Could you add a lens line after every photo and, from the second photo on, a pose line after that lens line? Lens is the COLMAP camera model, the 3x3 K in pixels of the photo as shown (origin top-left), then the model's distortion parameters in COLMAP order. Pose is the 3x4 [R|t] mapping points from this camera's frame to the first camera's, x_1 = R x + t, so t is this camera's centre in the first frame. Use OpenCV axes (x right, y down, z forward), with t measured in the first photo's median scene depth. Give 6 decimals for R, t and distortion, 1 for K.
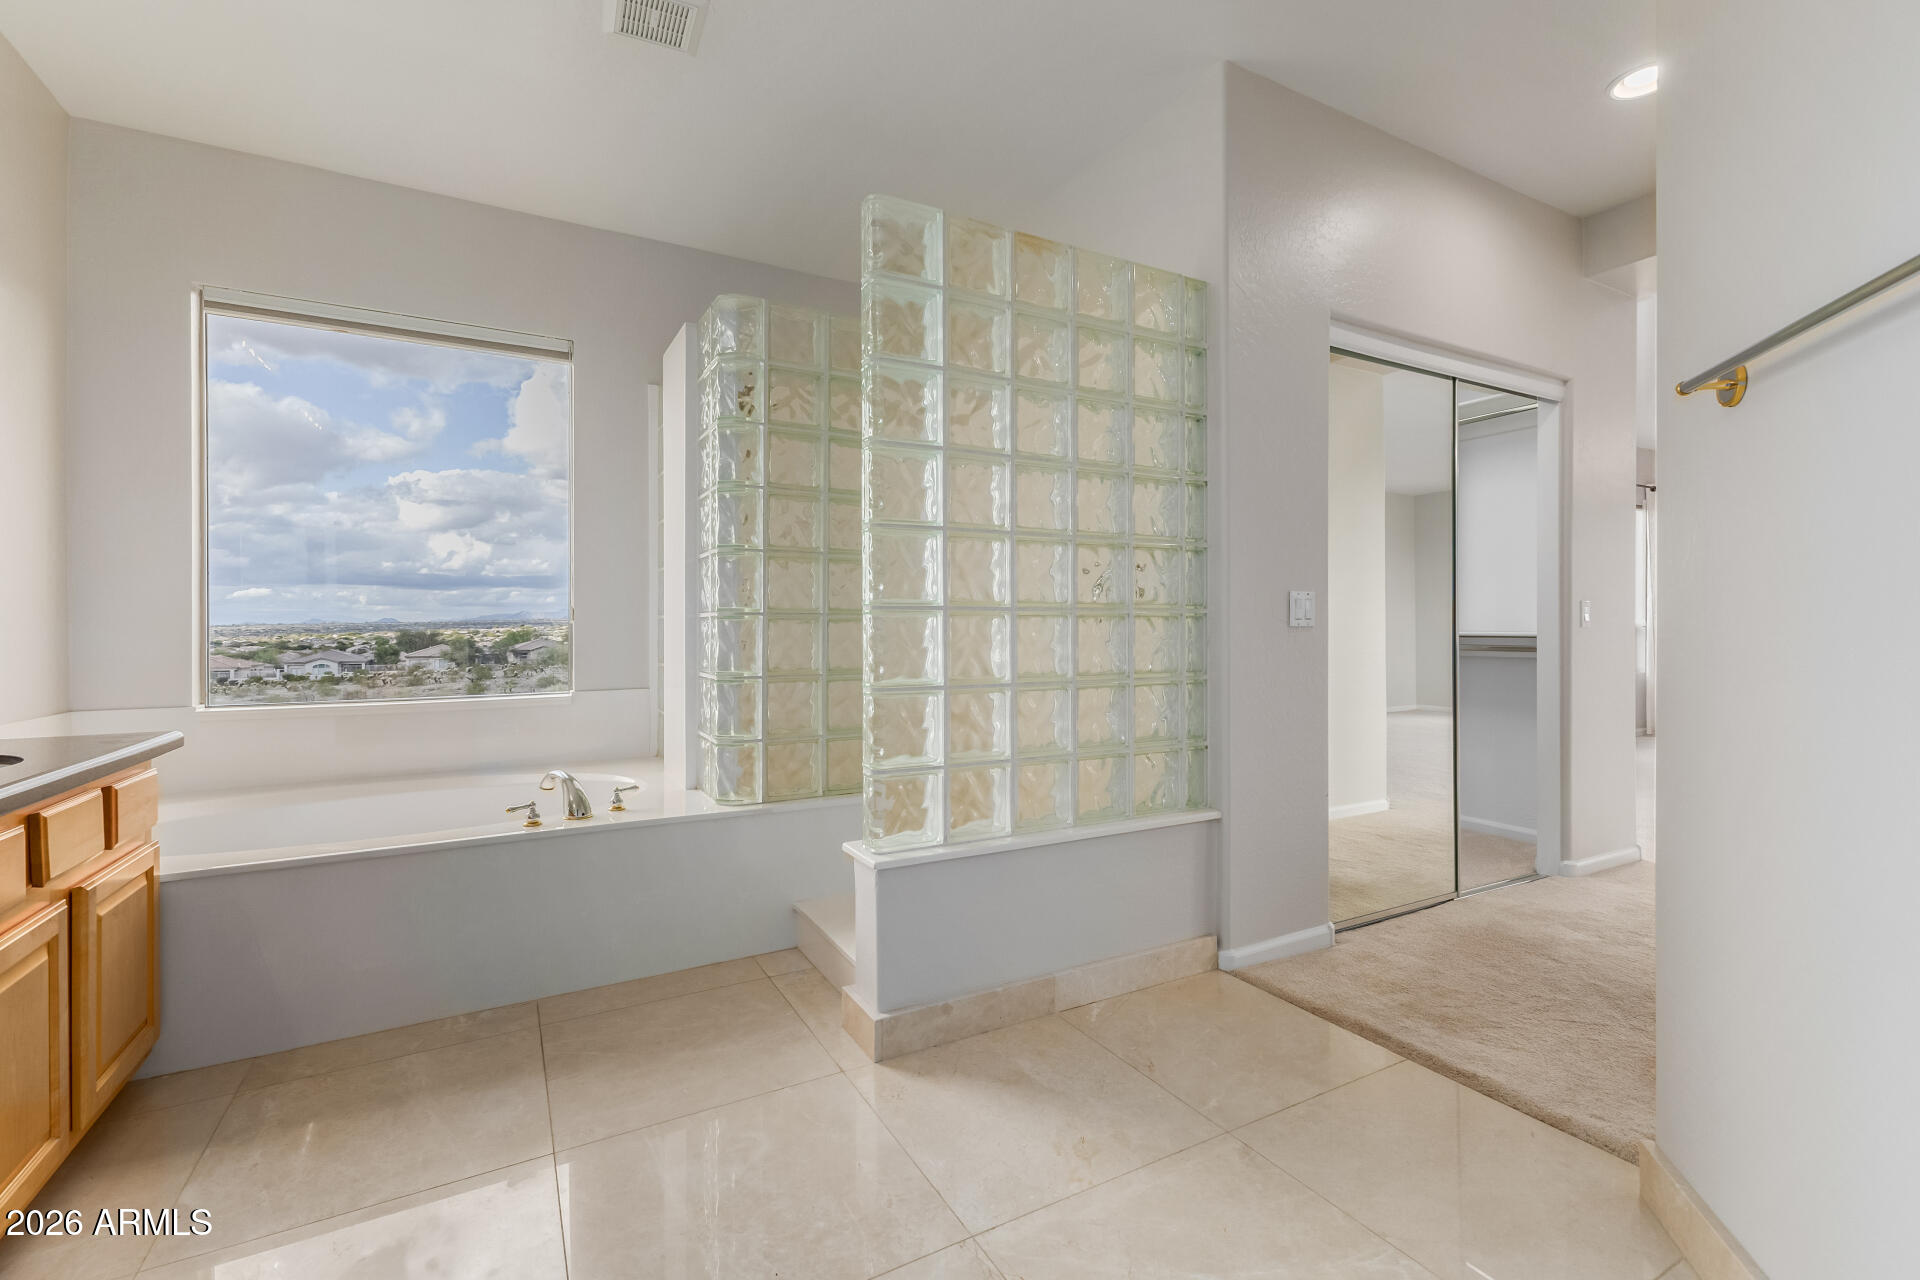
lens RADIAL K [[837.7, 0, 965.7], [0, 837.7, 631.0], [0, 0, 1]] dist [0.003520, -0.000423]
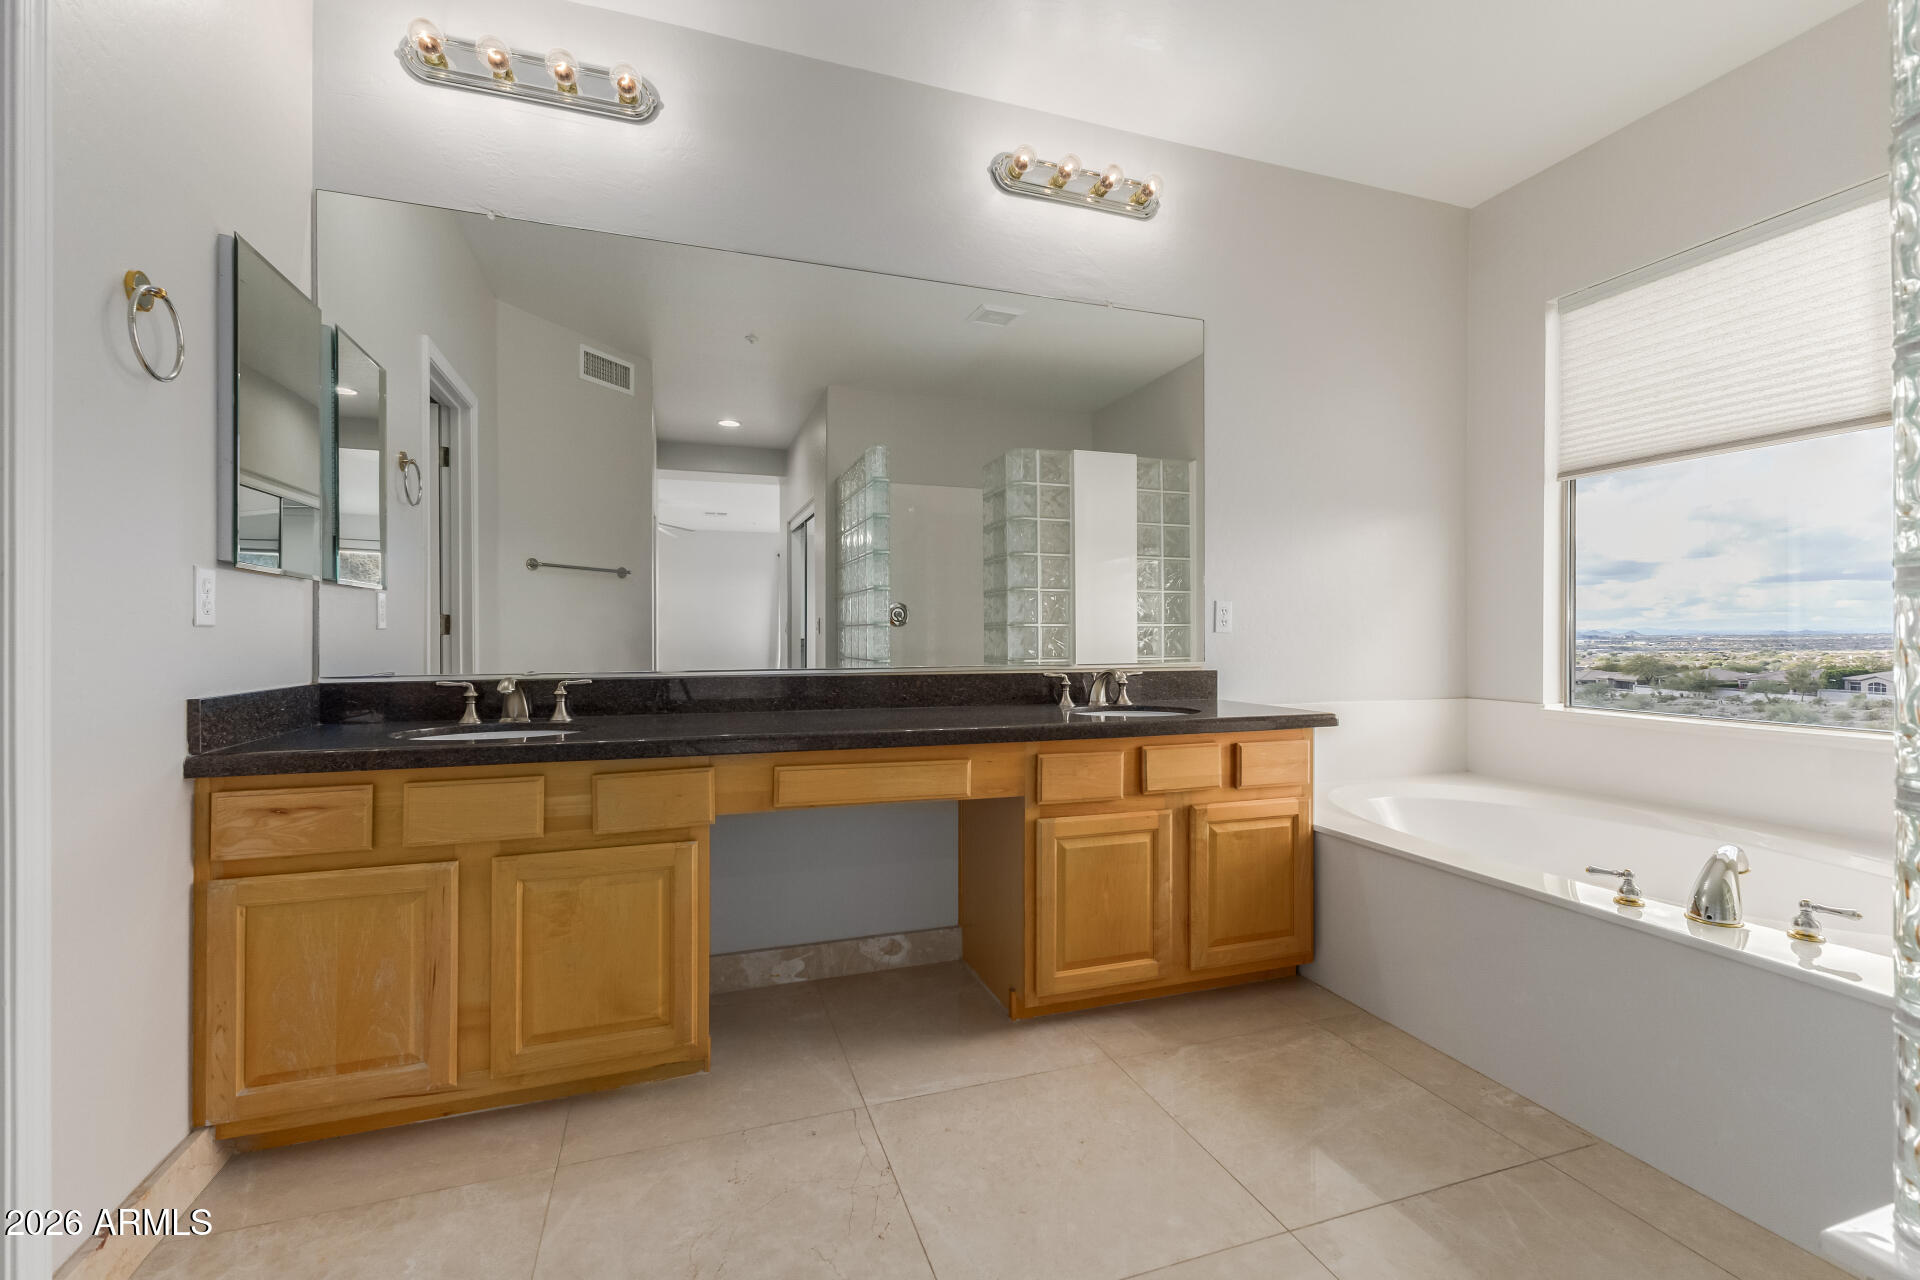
lens RADIAL K [[837.7, 0, 967.0], [0, 837.7, 637.2], [0, 0, 1]] dist [0.003520, -0.000423]
pose [[-0.189414, 0.002914, -0.981893, 0.299852], [-0.008721, 0.999951, 0.004650, 0.004482], [0.981859, 0.009444, -0.189379, 0.578053]]
